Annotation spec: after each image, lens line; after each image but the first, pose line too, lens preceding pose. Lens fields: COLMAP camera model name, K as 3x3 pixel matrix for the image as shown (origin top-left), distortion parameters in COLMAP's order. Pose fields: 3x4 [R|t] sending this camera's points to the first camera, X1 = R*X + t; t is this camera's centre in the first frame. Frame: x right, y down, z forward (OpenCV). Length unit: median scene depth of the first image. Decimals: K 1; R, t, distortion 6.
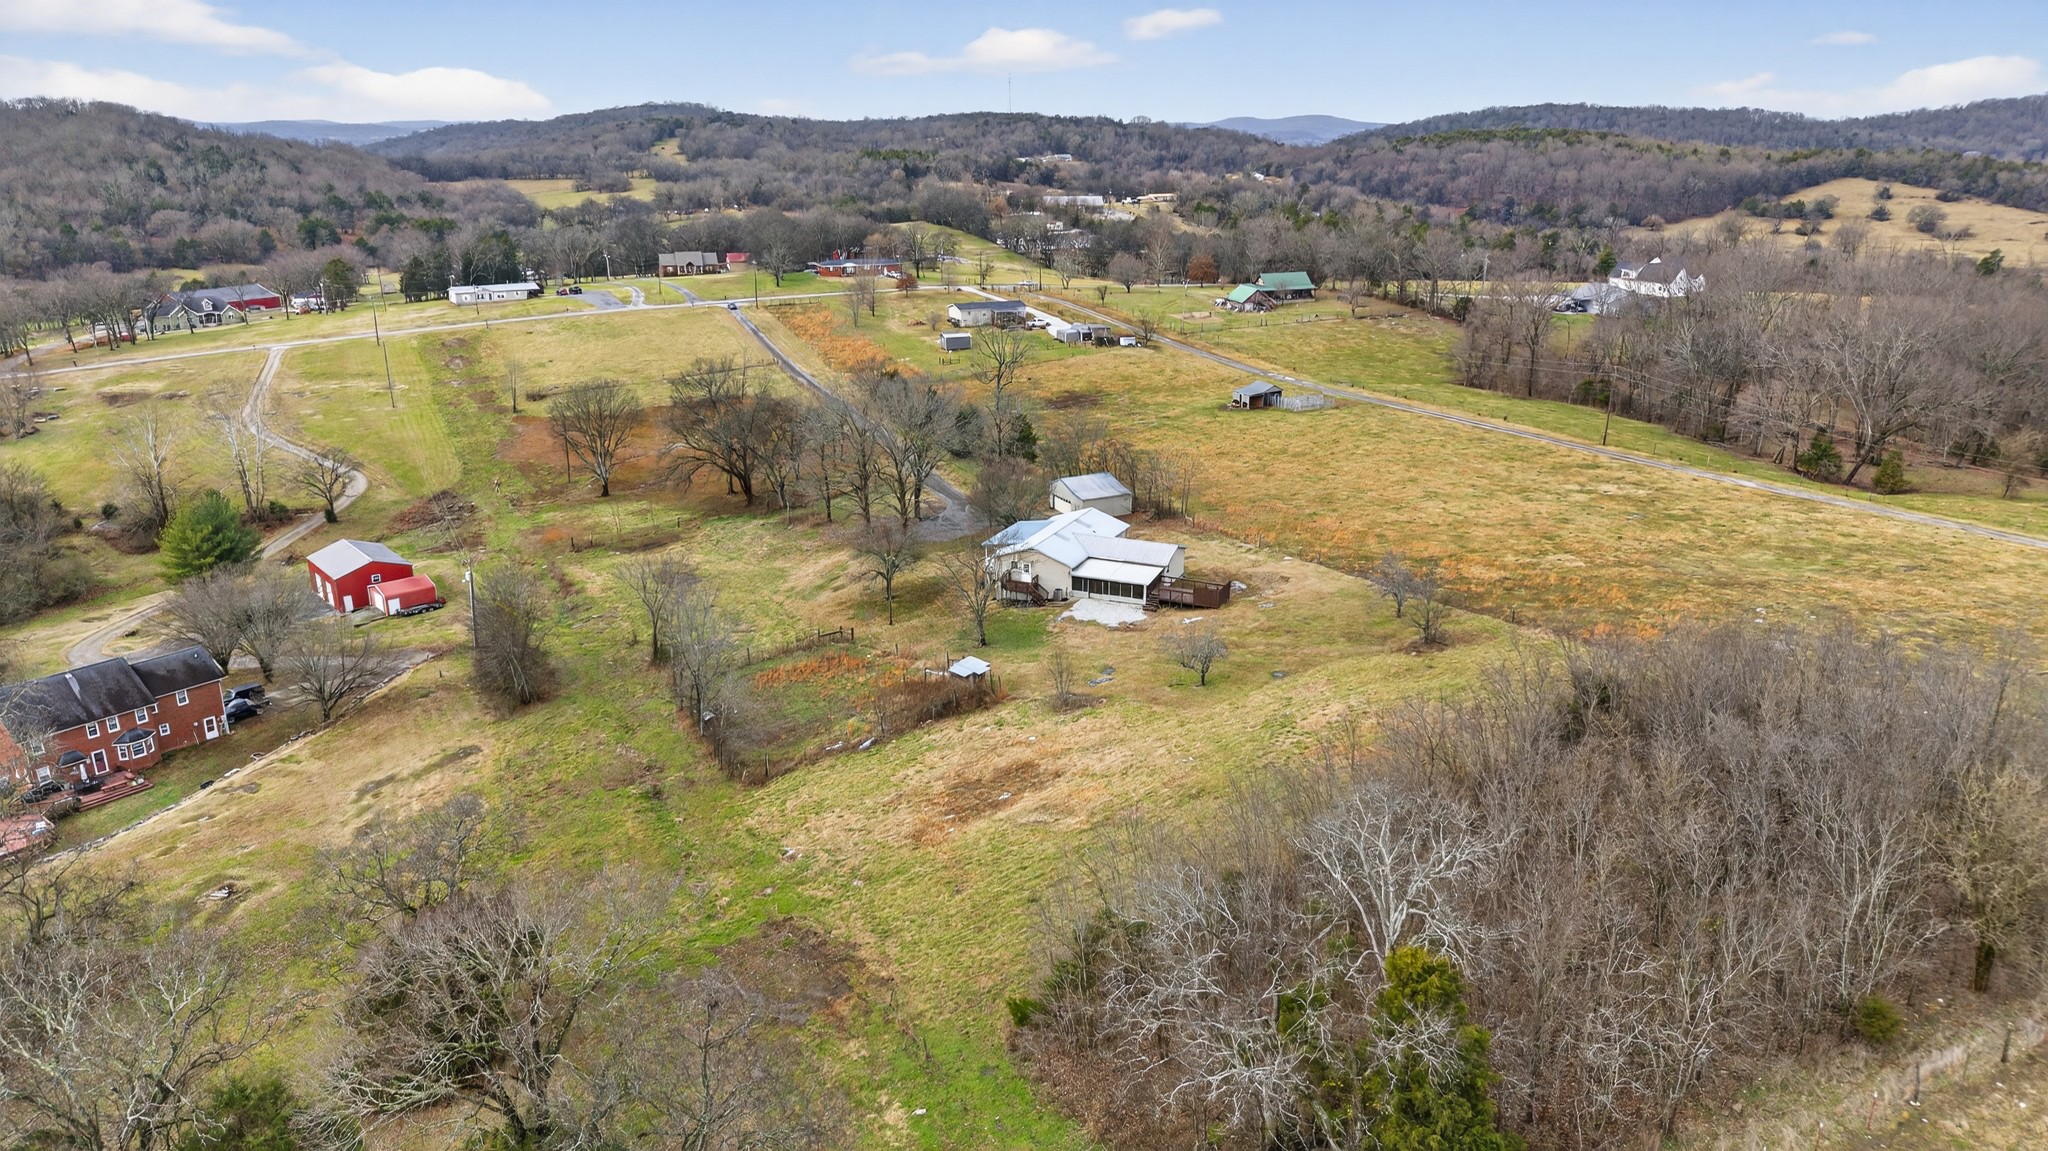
lens RADIAL K [[1373.4, 0, 1028.4], [0, 1373.4, 552.9], [0, 0, 1]] dist [0.039900, -0.050499]
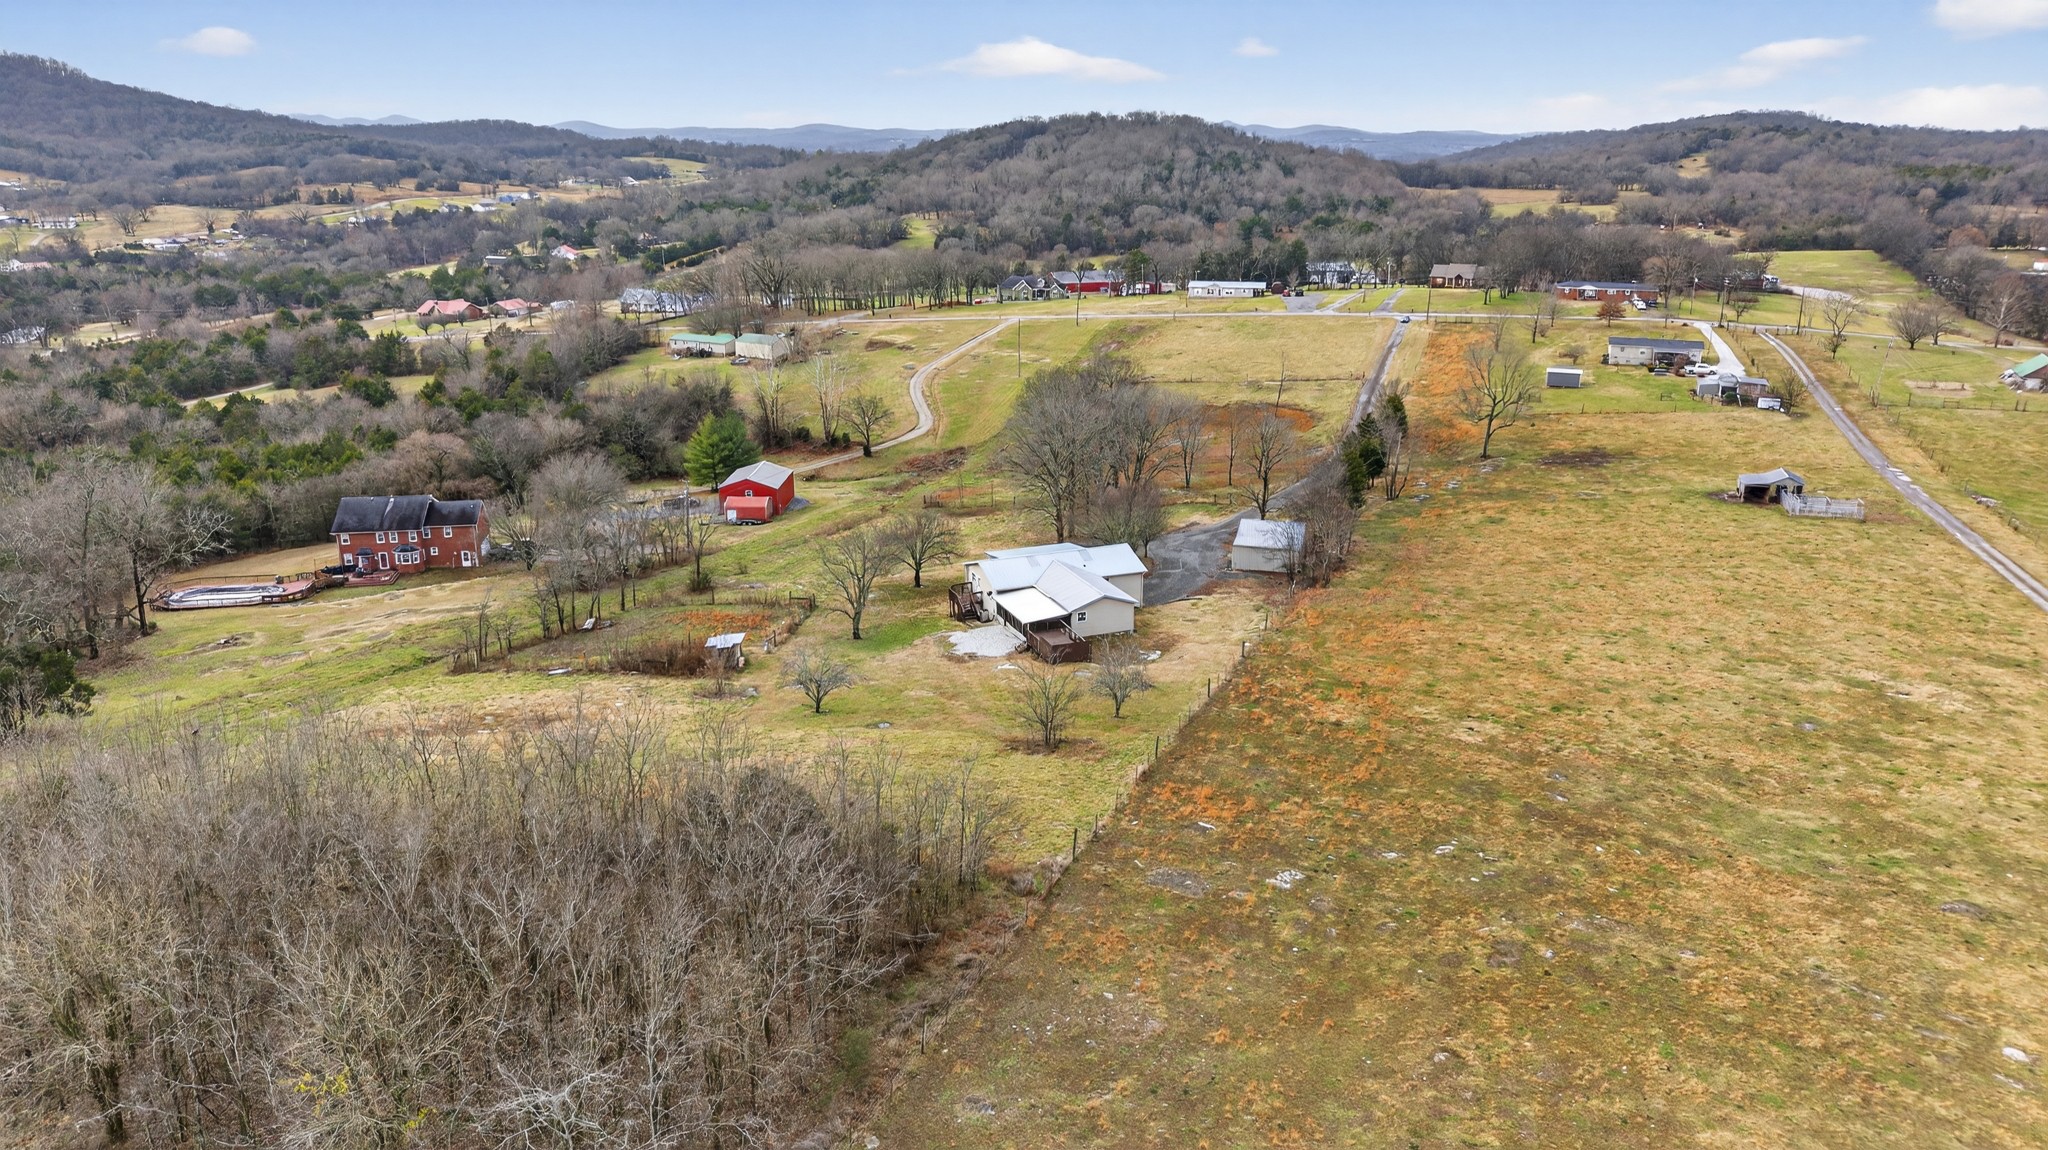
lens RADIAL K [[1356.1, 0, 1013.1], [0, 1356.1, 623.0], [0, 0, 1]] dist [-0.006016, -0.003727]
pose [[0.718877, 0.235582, -0.654001, 0.419789], [-0.205861, 0.970769, 0.123405, -0.054546], [0.663956, 0.045920, 0.746361, 0.198944]]
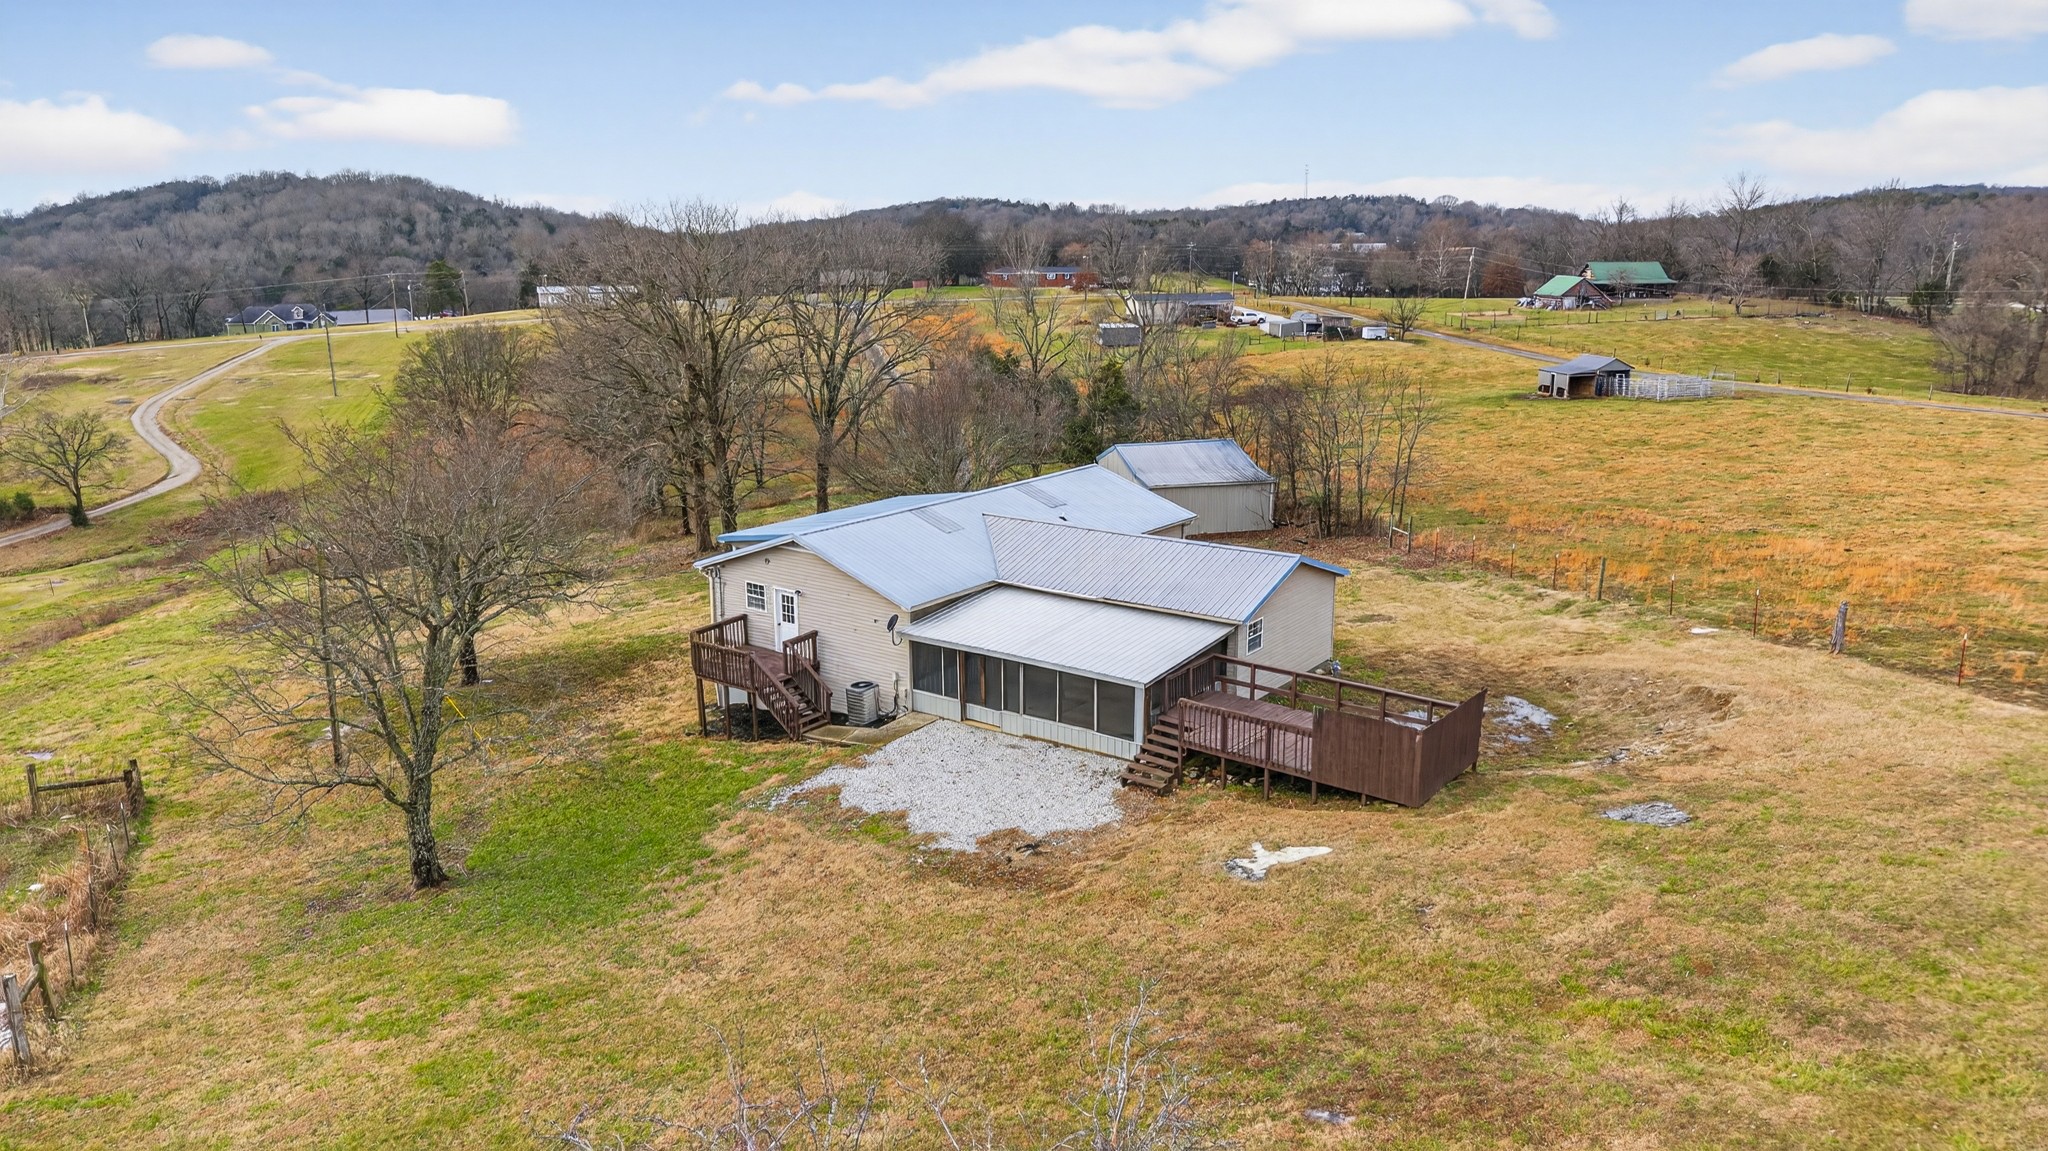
lens RADIAL K [[1373.4, 0, 1028.4], [0, 1373.4, 552.9], [0, 0, 1]] dist [0.039900, -0.050499]
pose [[0.977198, 0.041772, -0.208179, 0.073635], [-0.057746, 0.995785, -0.071257, 0.011218], [0.204325, 0.081654, 0.975492, 0.463495]]
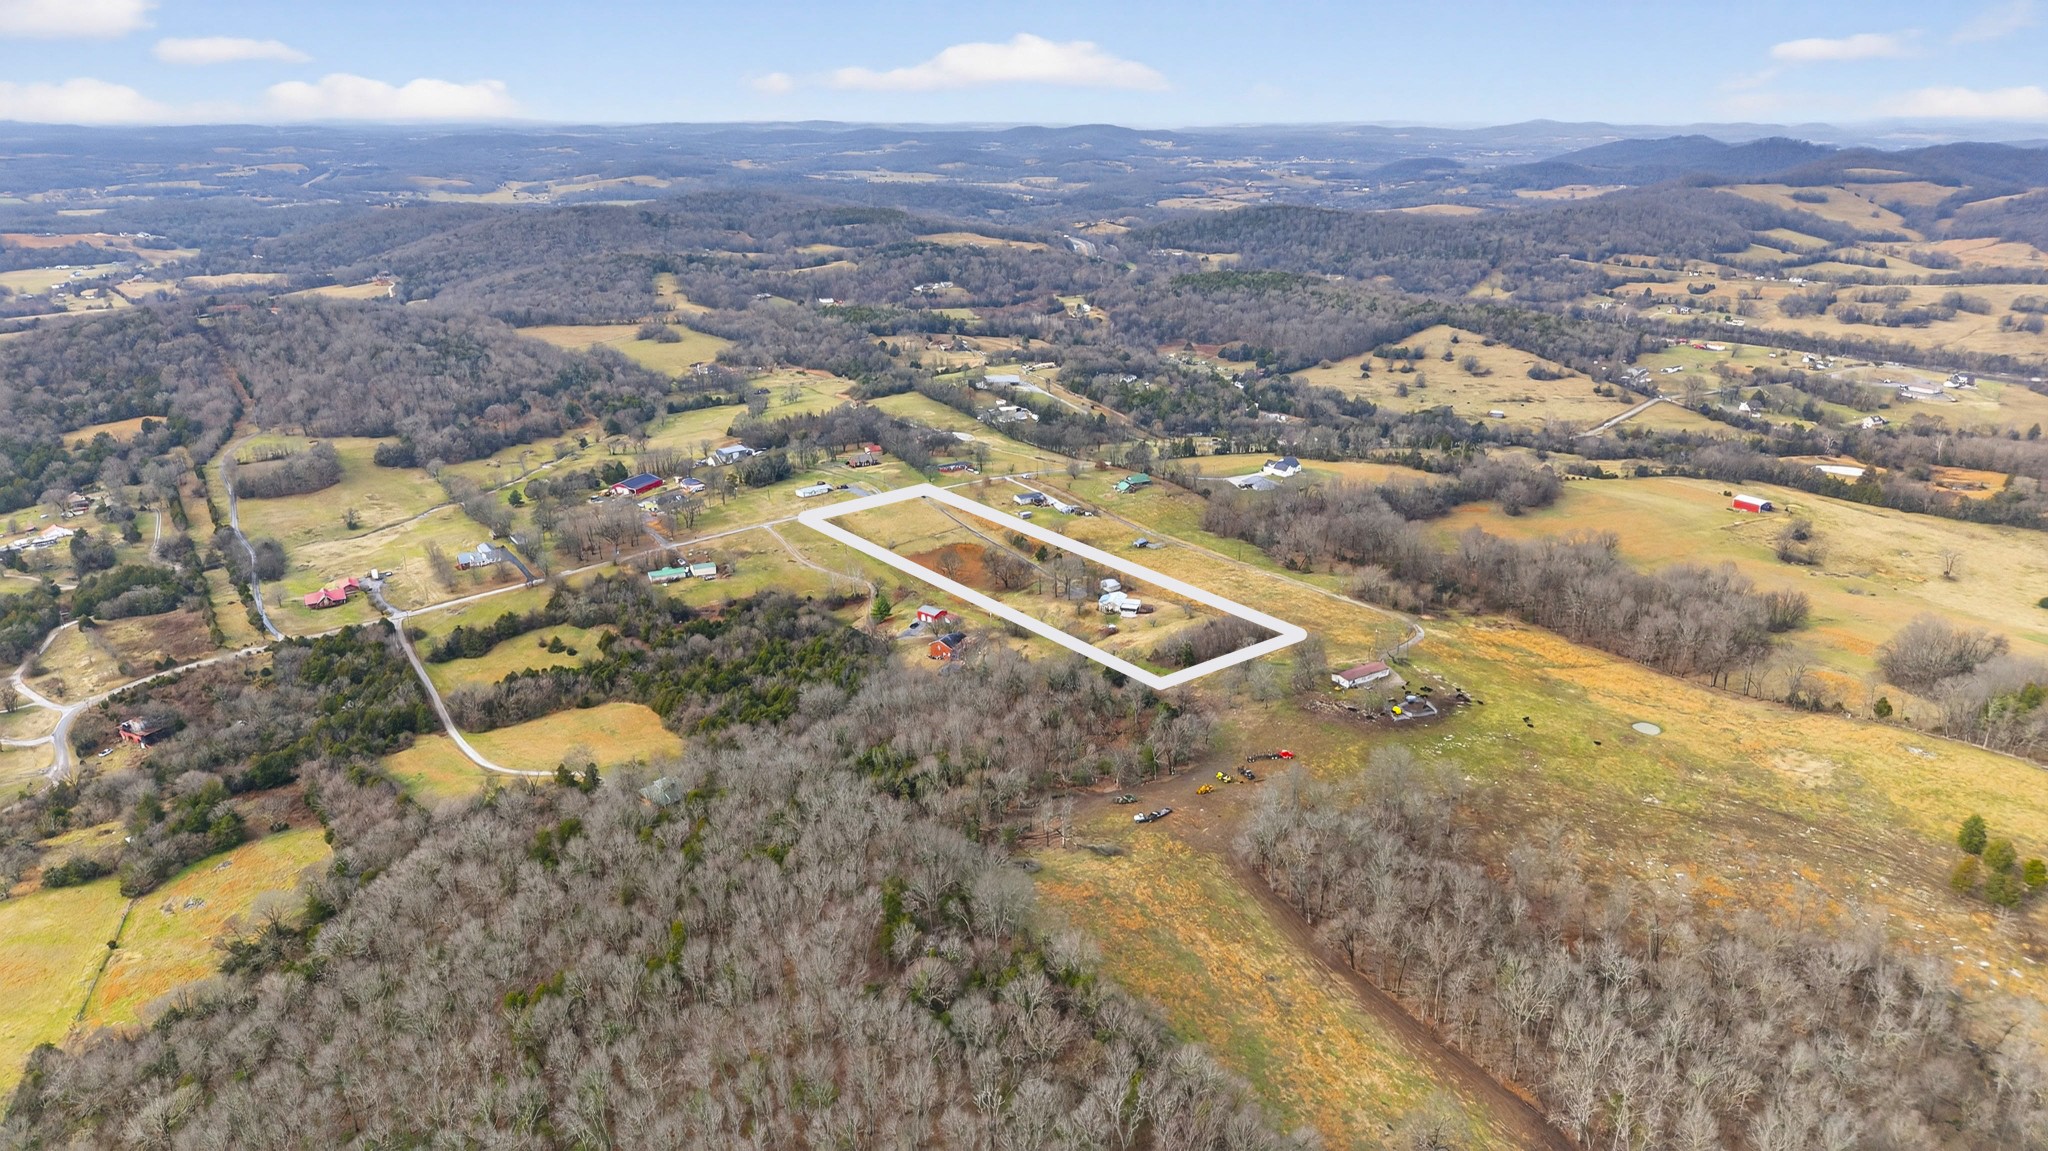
lens RADIAL K [[1365.9, 0, 1024.0], [0, 1365.9, 575.5], [0, 0, 1]] dist [0.038736, -0.062685]
pose [[0.989143, -0.048095, 0.138864, -0.625149], [0.044435, 0.998581, 0.029336, -0.163135], [-0.140078, -0.022847, 0.989877, -2.403013]]
